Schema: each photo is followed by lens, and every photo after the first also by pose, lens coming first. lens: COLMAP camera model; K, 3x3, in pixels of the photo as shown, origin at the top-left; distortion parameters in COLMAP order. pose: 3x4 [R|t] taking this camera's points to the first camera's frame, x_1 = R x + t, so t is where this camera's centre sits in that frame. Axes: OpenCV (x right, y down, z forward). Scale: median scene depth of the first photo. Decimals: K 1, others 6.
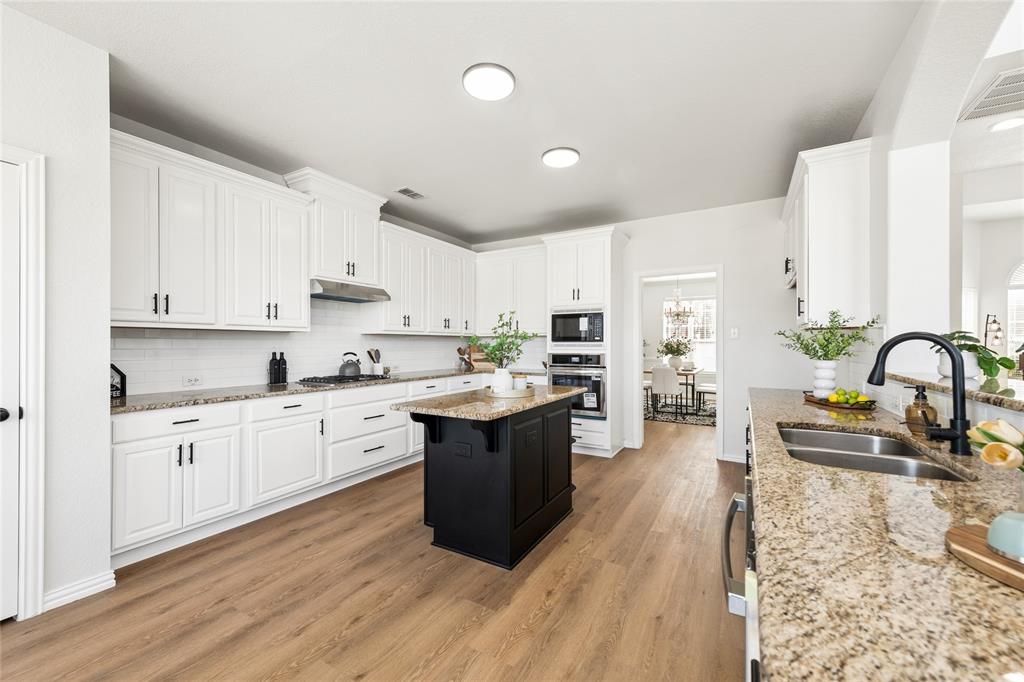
lens RADIAL K [[400.9, 0, 518.7], [0, 400.9, 344.4], [0, 0, 1]] dist [0.001730, -0.000083]
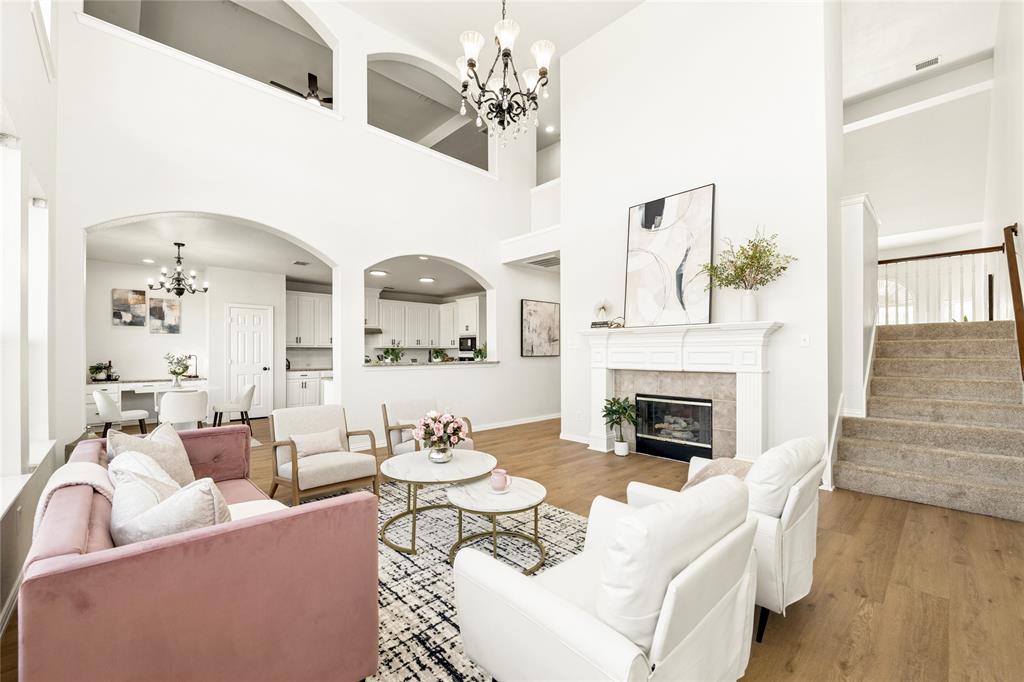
lens RADIAL K [[414.1, 0, 517.1], [0, 414.1, 349.9], [0, 0, 1]] dist [0.001472, 0.000058]
pose [[0.959364, -0.002041, -0.282165, 1.095809], [0.000166, 0.999978, -0.006667, 0.001528], [0.282173, 0.006349, 0.959343, -1.074409]]
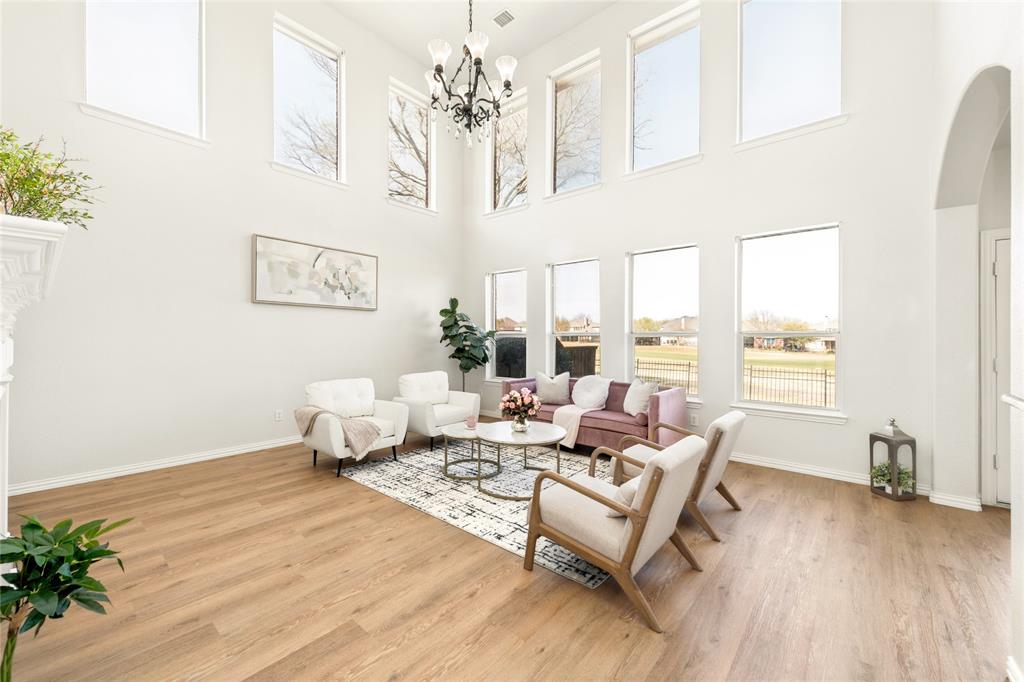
lens RADIAL K [[400.9, 0, 518.7], [0, 400.9, 344.4], [0, 0, 1]] dist [0.001730, -0.000083]
pose [[-0.985421, -0.006592, 0.170009, 0.628494], [-0.004056, 0.999875, 0.015262, -0.008223], [-0.170088, 0.014350, -0.985324, 0.411600]]
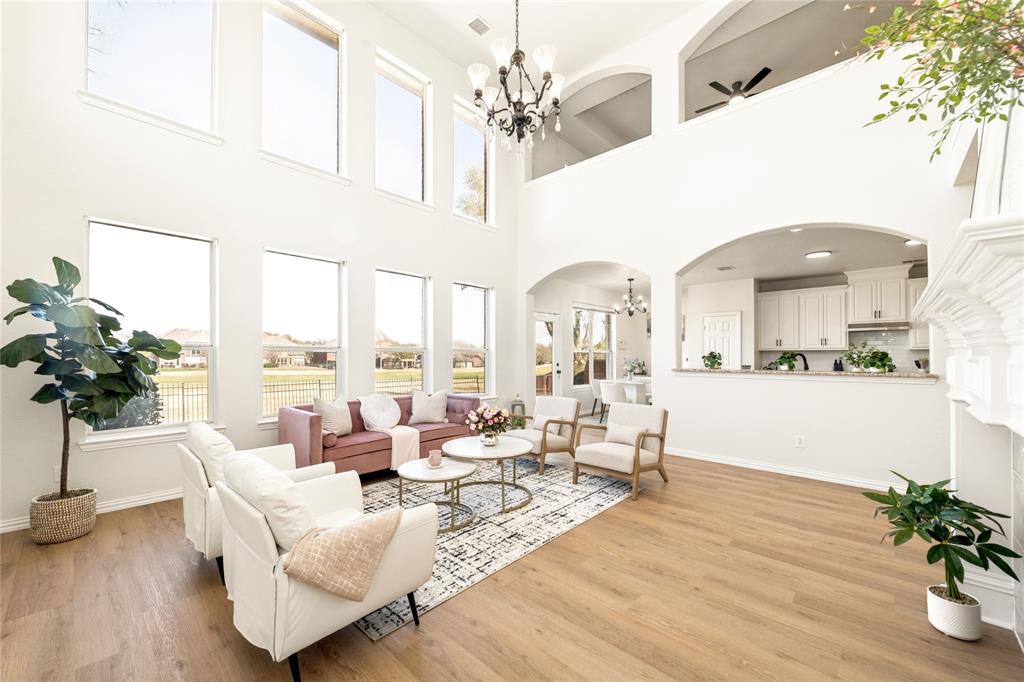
lens RADIAL K [[402.2, 0, 512.9], [0, 402.2, 351.7], [0, 0, 1]] dist [0.014354, -0.000015]
pose [[-0.217426, -0.005175, -0.976063, 1.605737], [-0.002133, 0.999986, -0.004827, -0.007596], [0.976074, 0.001033, -0.217434, -0.189828]]
